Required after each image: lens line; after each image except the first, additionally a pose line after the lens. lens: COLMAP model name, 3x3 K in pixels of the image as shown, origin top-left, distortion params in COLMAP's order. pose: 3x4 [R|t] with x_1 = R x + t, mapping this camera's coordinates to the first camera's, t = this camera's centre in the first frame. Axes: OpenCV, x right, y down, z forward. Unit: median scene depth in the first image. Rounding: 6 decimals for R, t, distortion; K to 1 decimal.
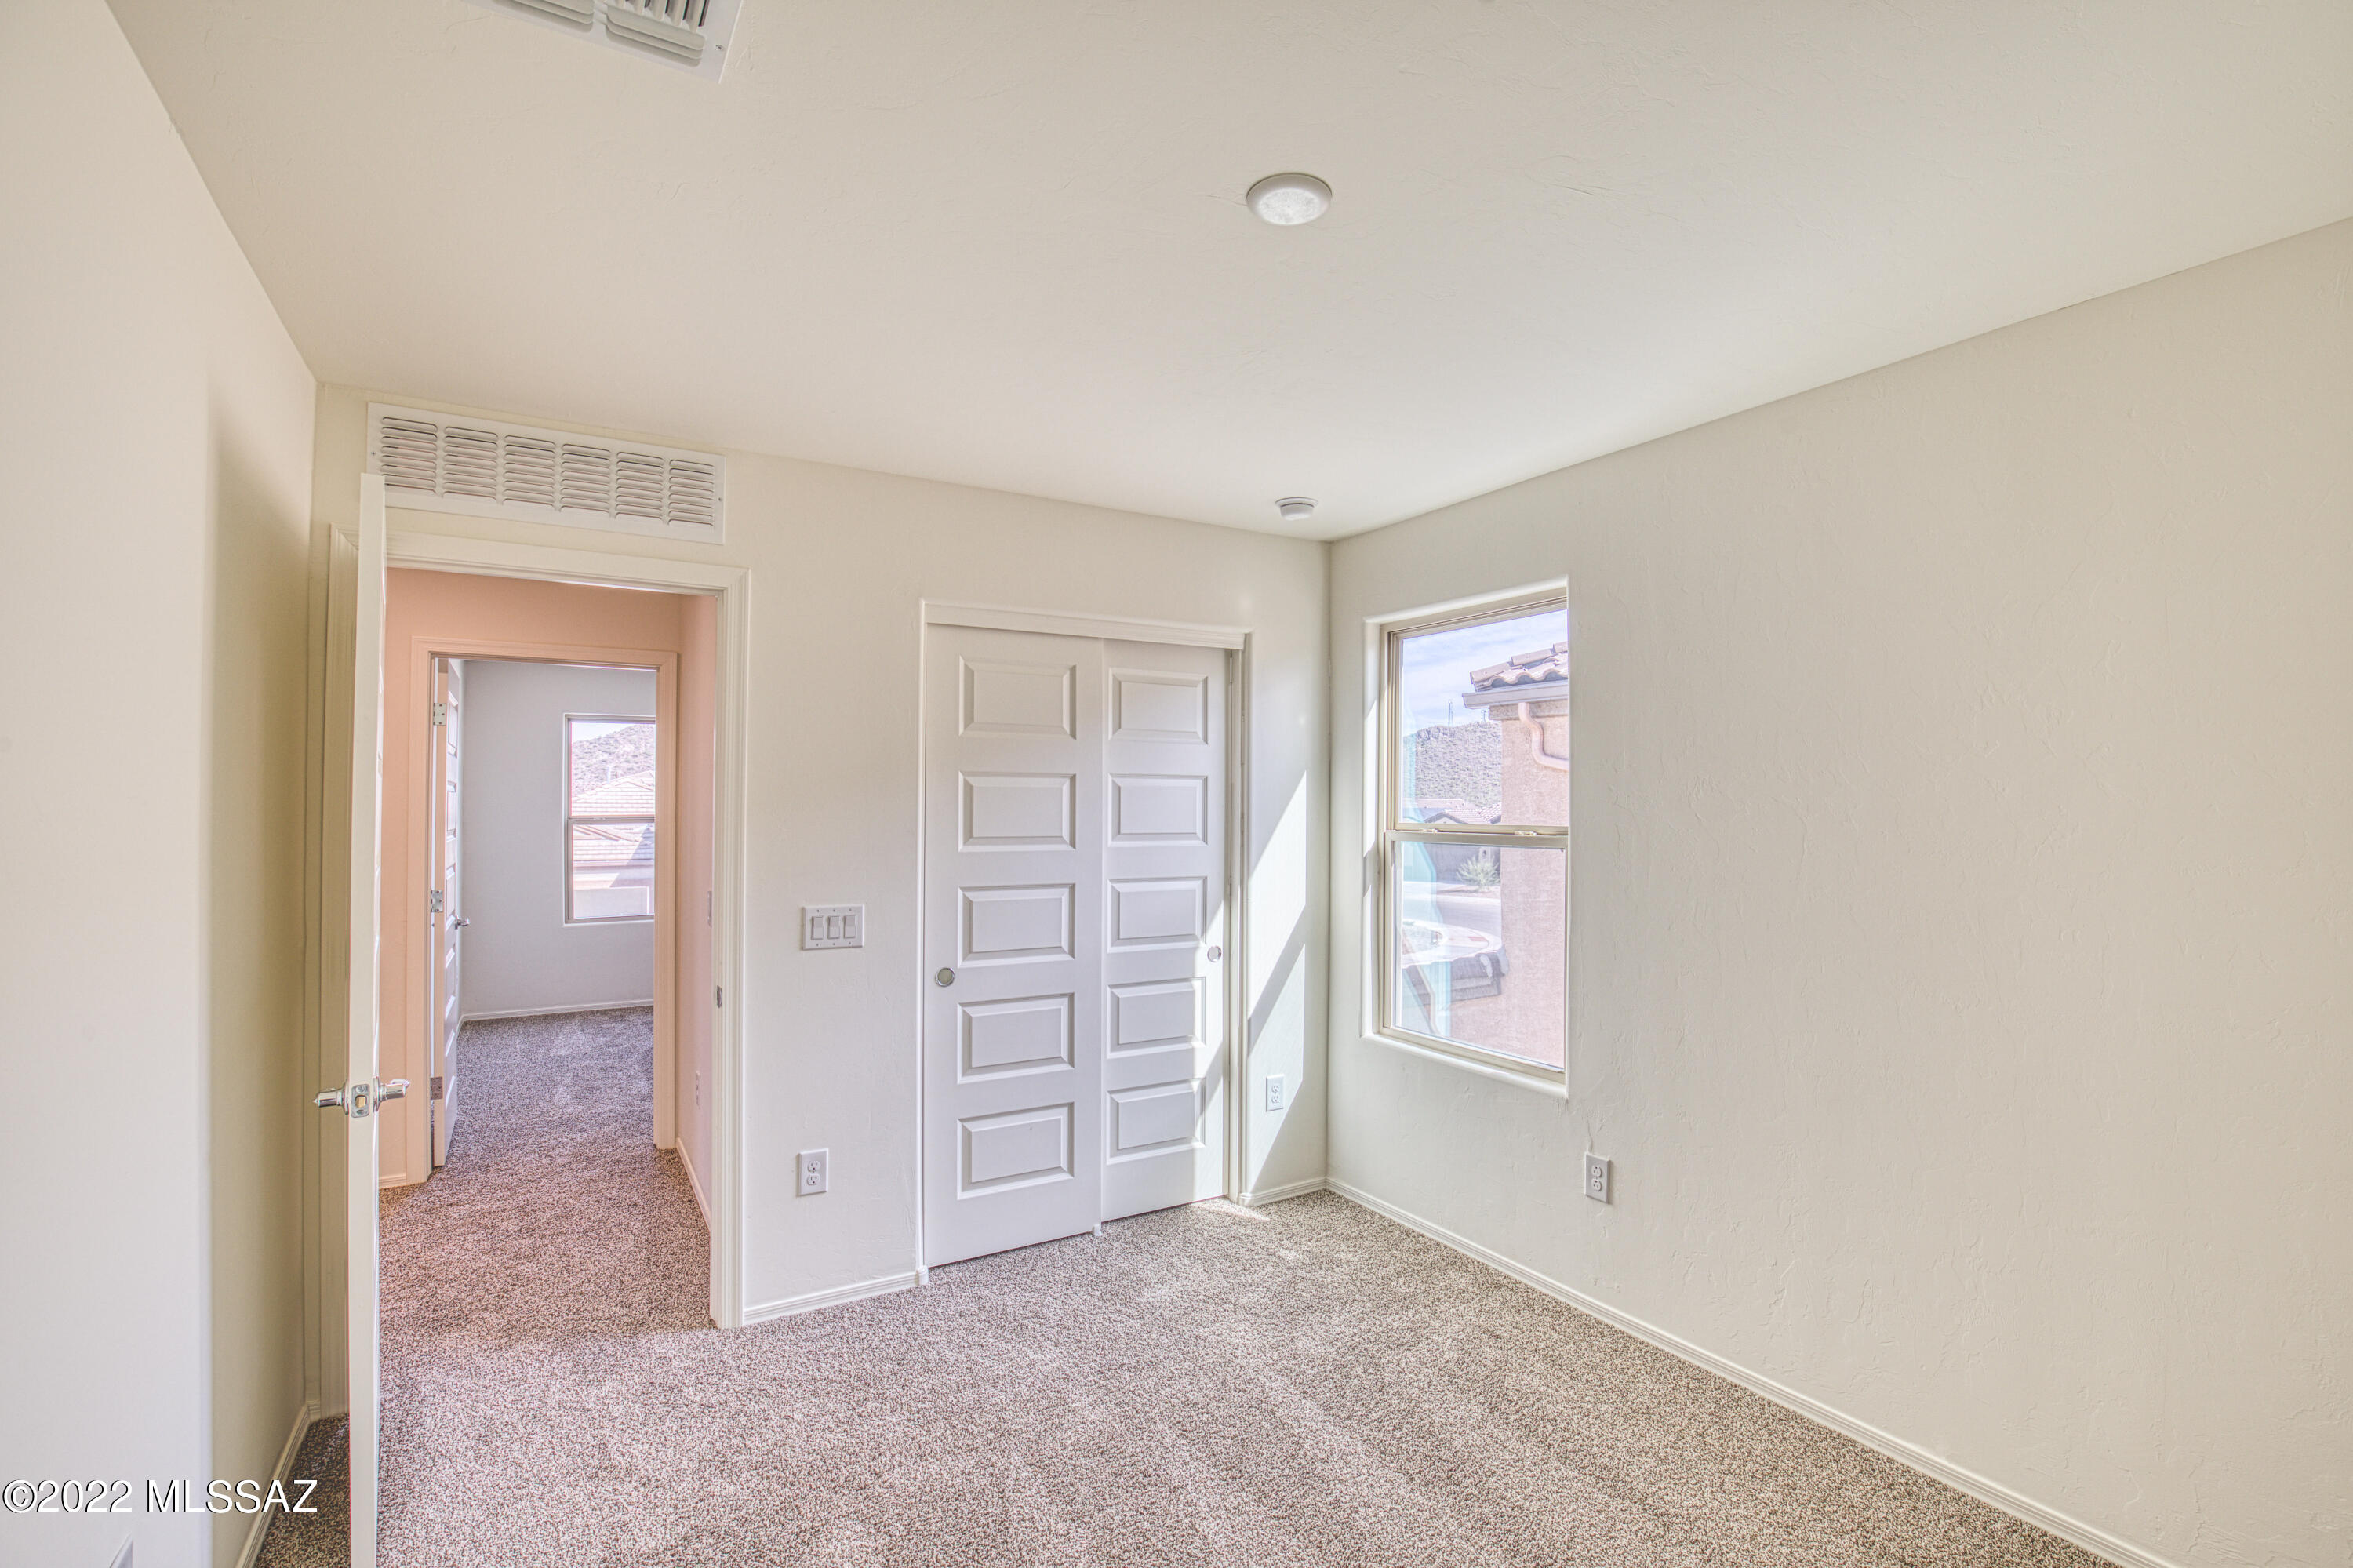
lens RADIAL K [[1069.5, 0, 1196.6], [0, 1069.5, 793.8], [0, 0, 1]] dist [-0.041774, 0.009218]
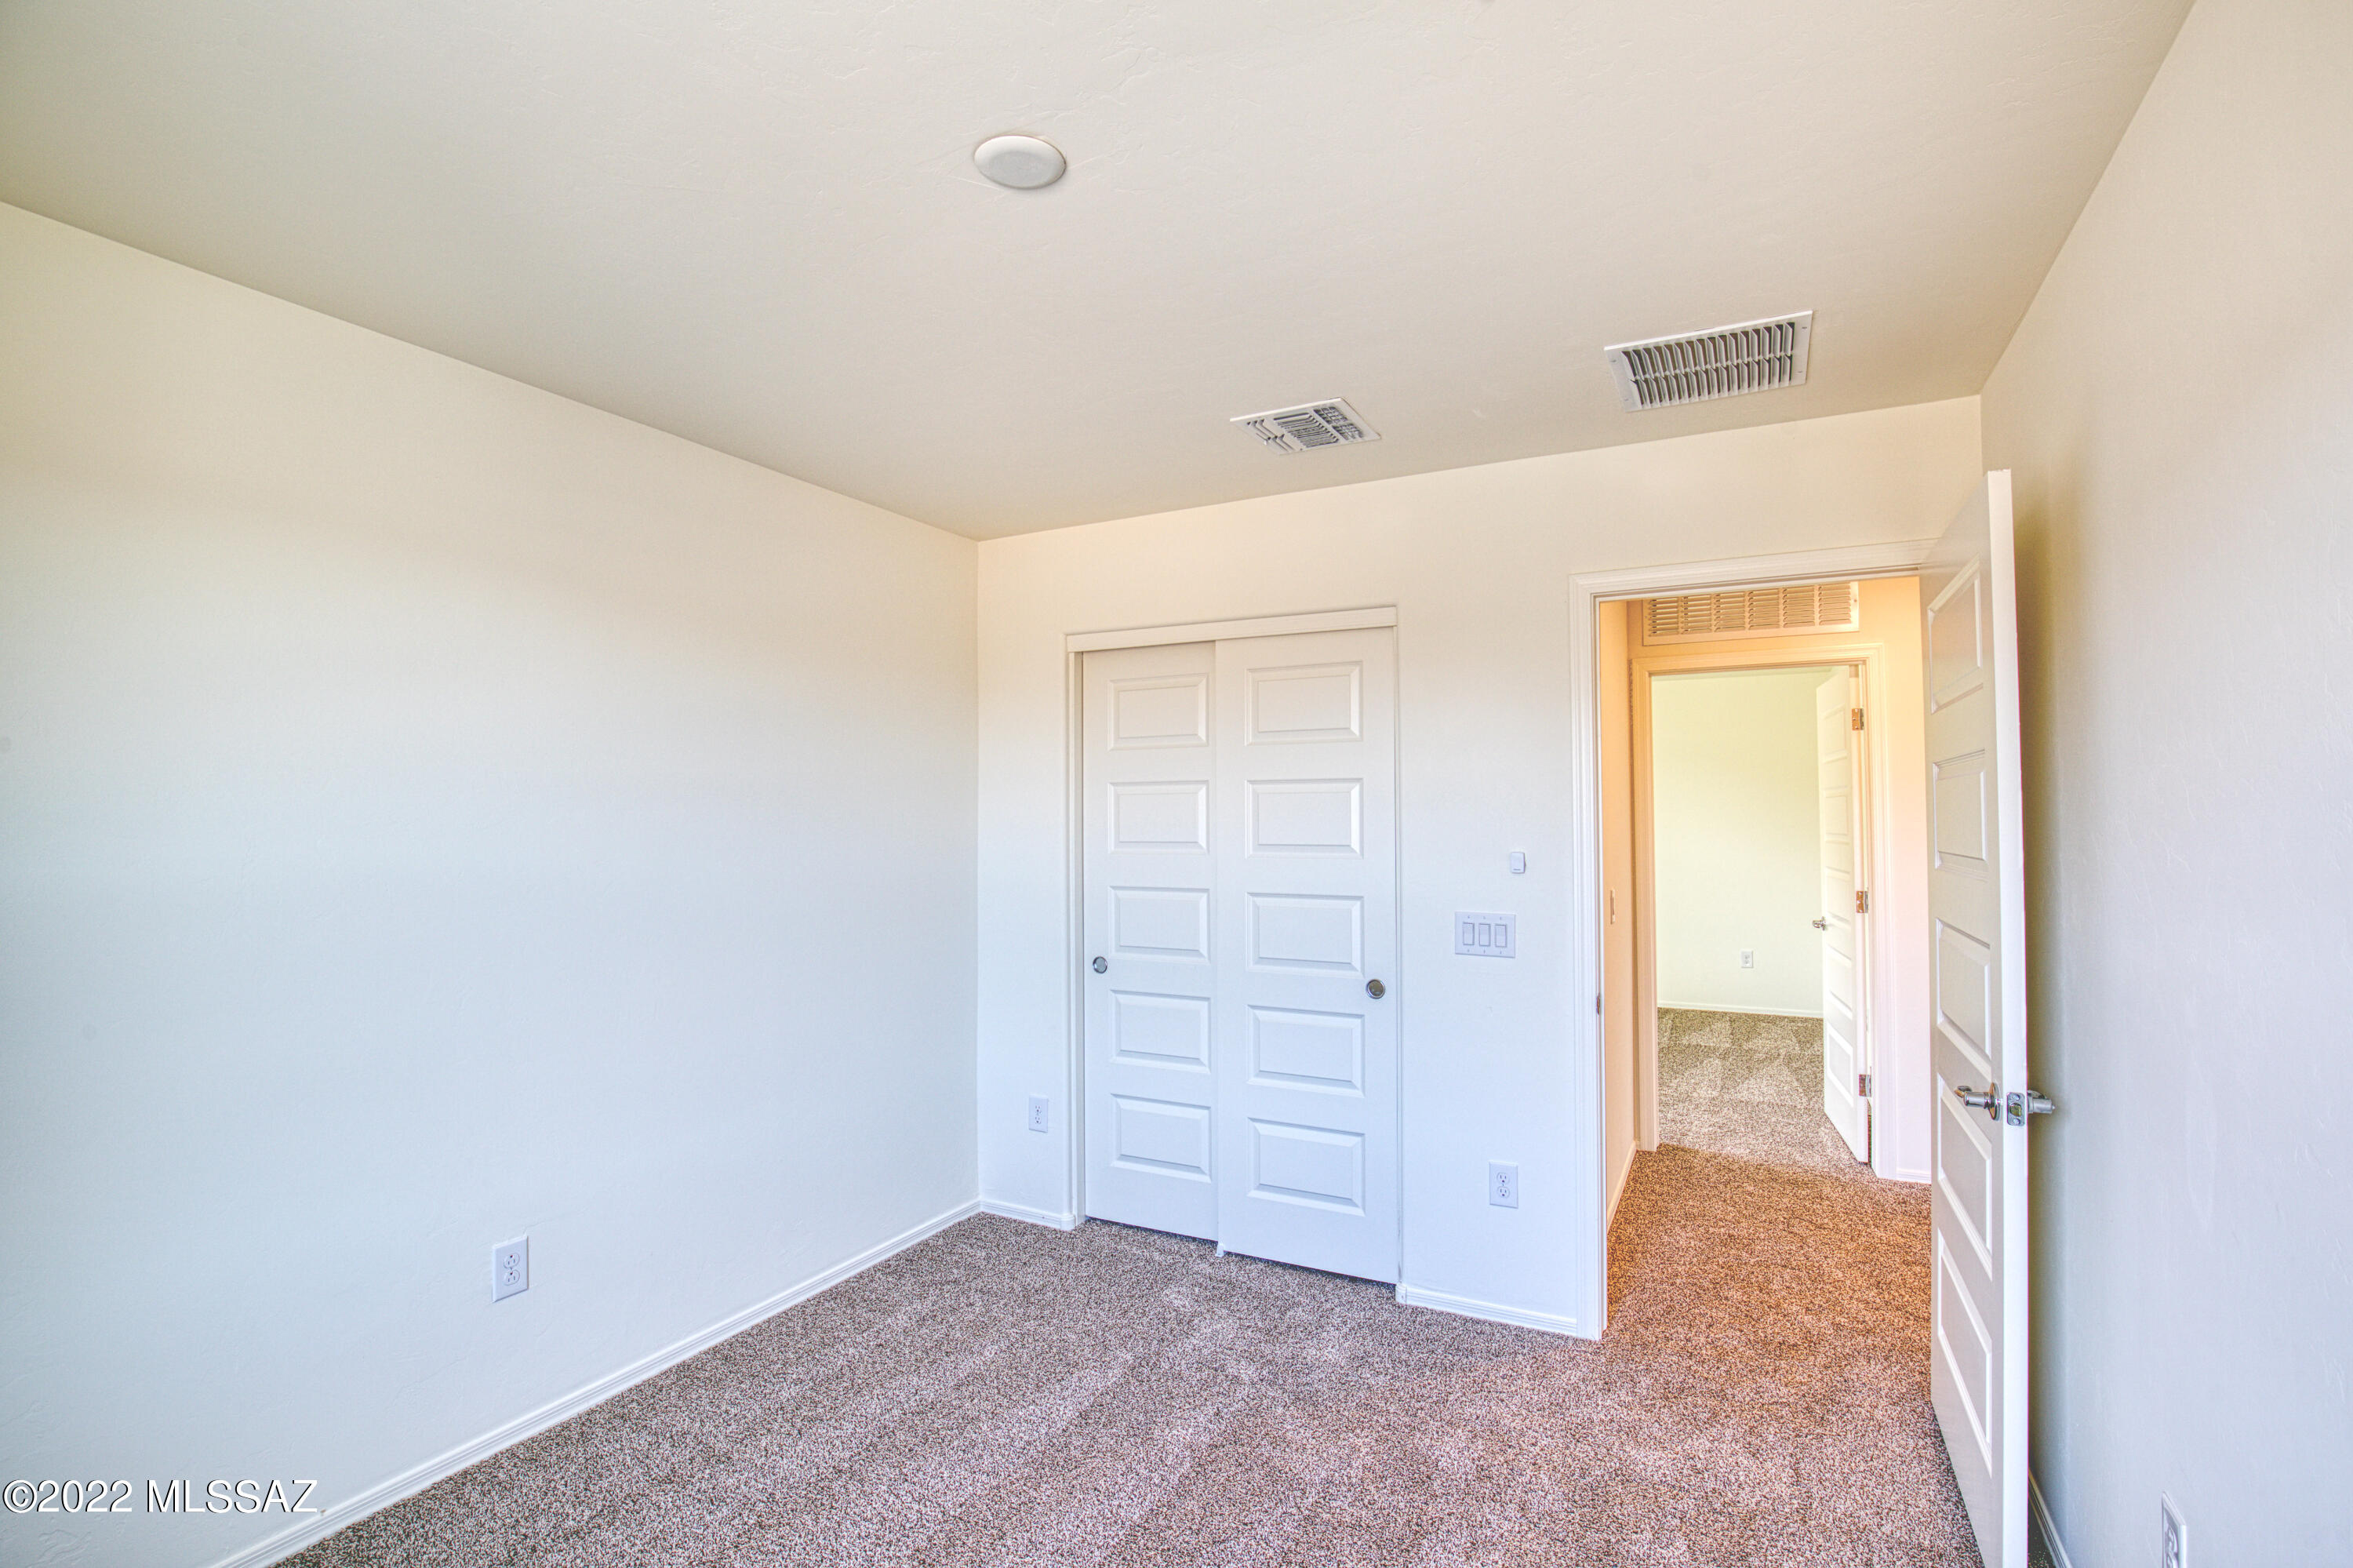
lens RADIAL K [[1090.9, 0, 1172.6], [0, 1090.9, 800.9], [0, 0, 1]] dist [-0.023296, 0.000263]
pose [[0.479520, -0.007026, -0.877503, 0.403174], [0.006703, 0.999968, -0.004344, 0.005932], [0.877505, -0.003799, 0.479552, 0.270338]]
